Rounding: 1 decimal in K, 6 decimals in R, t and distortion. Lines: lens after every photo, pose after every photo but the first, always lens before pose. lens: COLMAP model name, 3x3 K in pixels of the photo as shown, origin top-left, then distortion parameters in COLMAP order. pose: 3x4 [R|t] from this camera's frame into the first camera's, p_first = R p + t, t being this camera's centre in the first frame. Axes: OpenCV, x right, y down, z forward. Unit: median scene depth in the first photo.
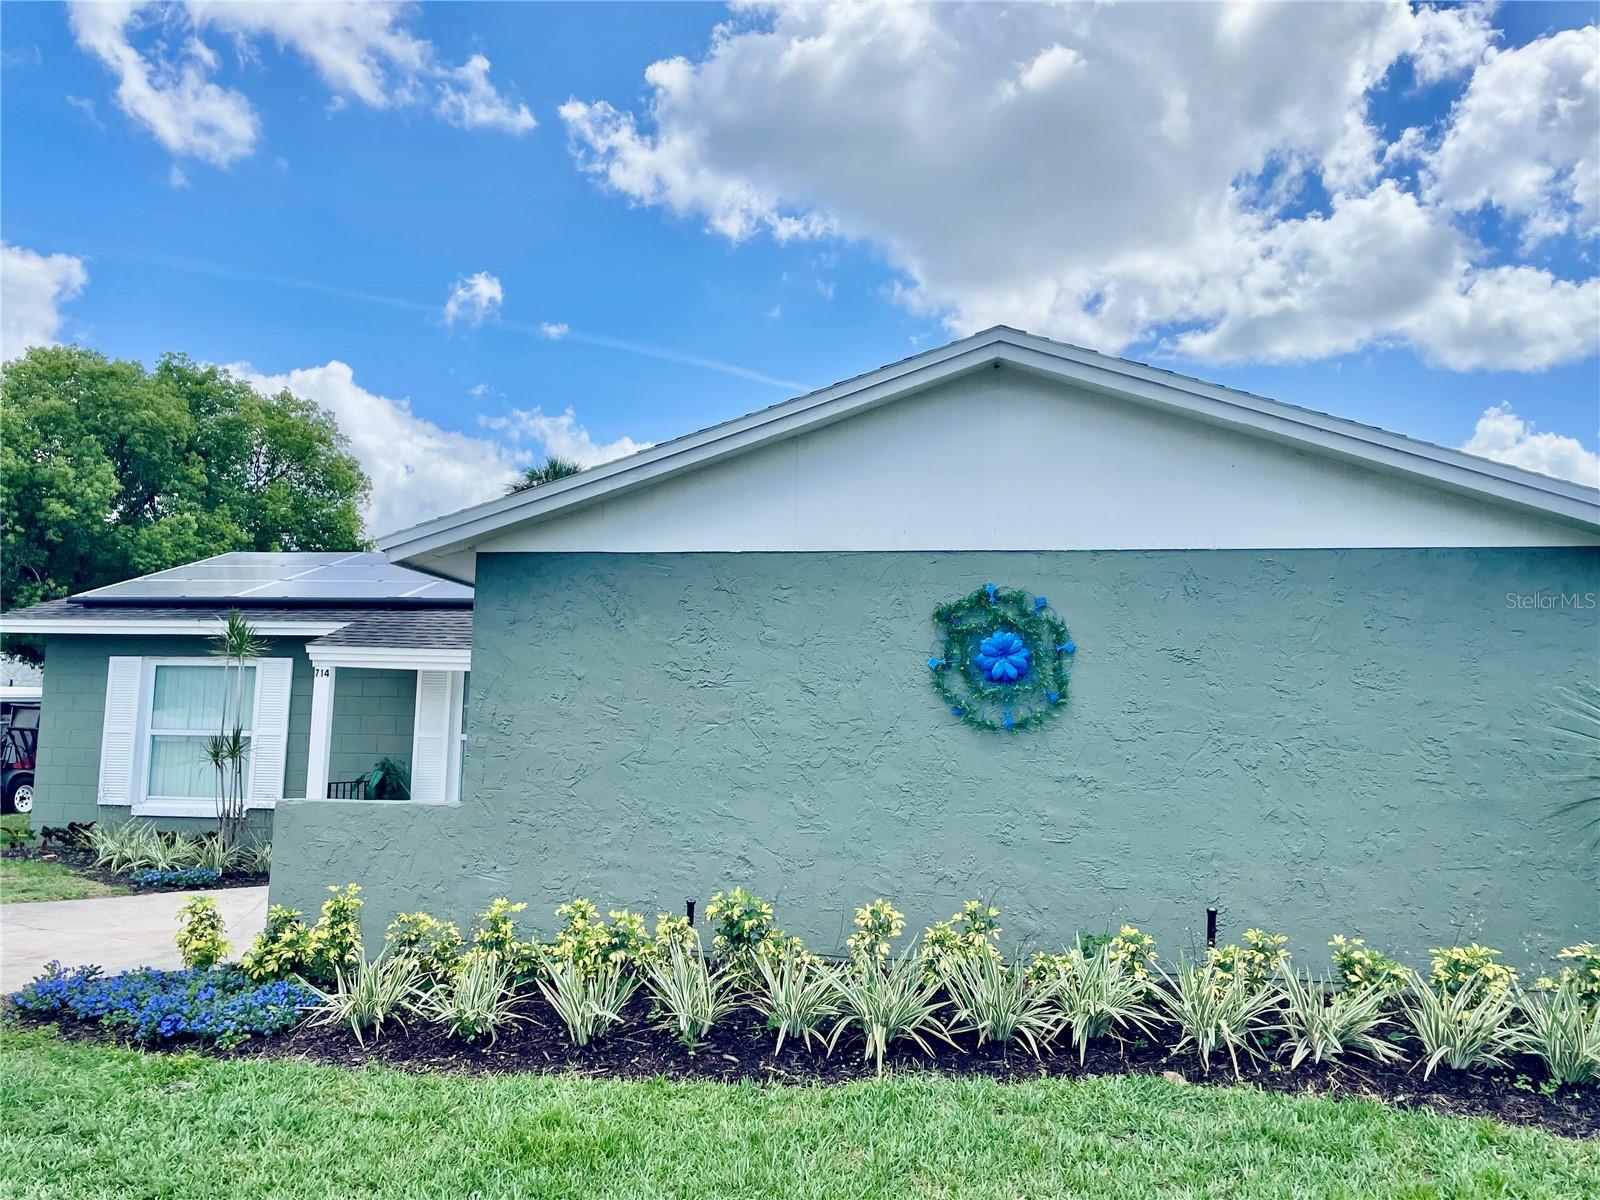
lens RADIAL K [[1213.6, 0, 803.0], [0, 1213.6, 593.6], [0, 0, 1]] dist [0.090036, -0.115468]
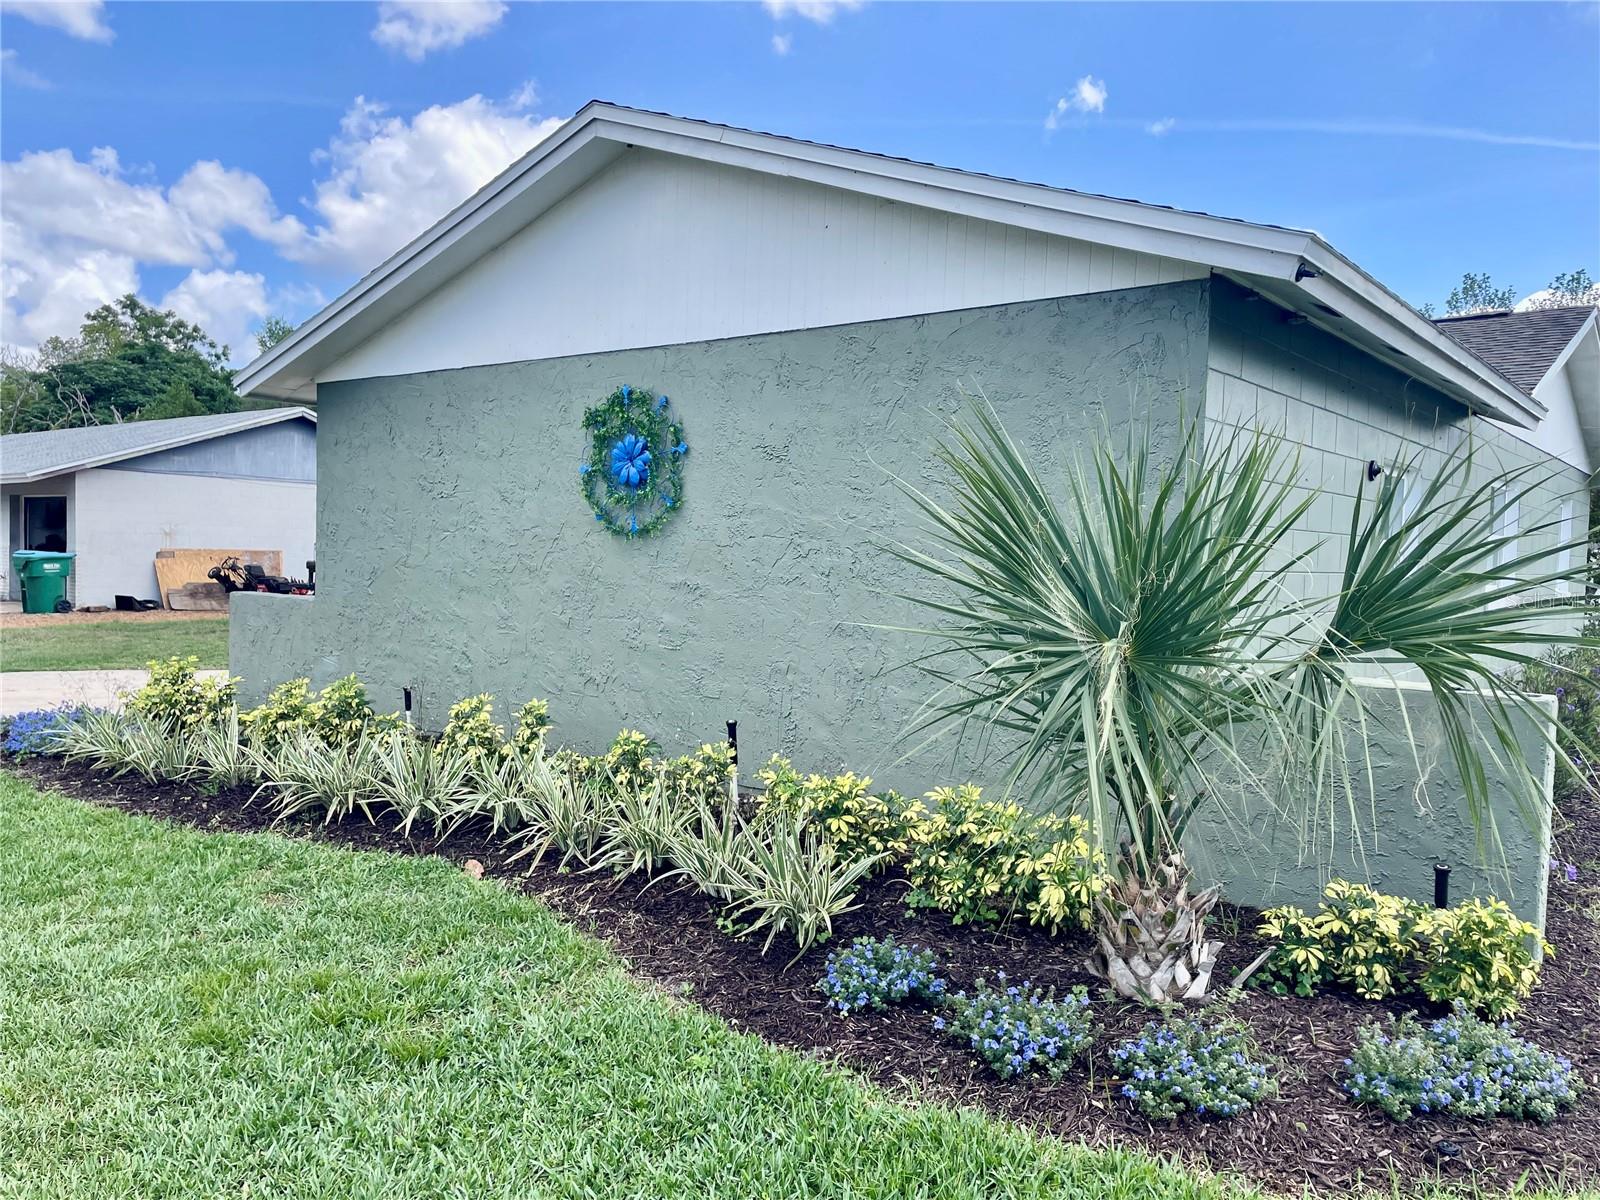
lens RADIAL K [[1213.6, 0, 802.1], [0, 1213.6, 607.0], [0, 0, 1]] dist [0.090036, -0.115468]
pose [[0.871496, 0.025427, -0.489743, 0.756449], [0.048994, 0.989144, 0.138541, 0.039370], [0.487949, -0.144732, 0.860790, 0.213808]]
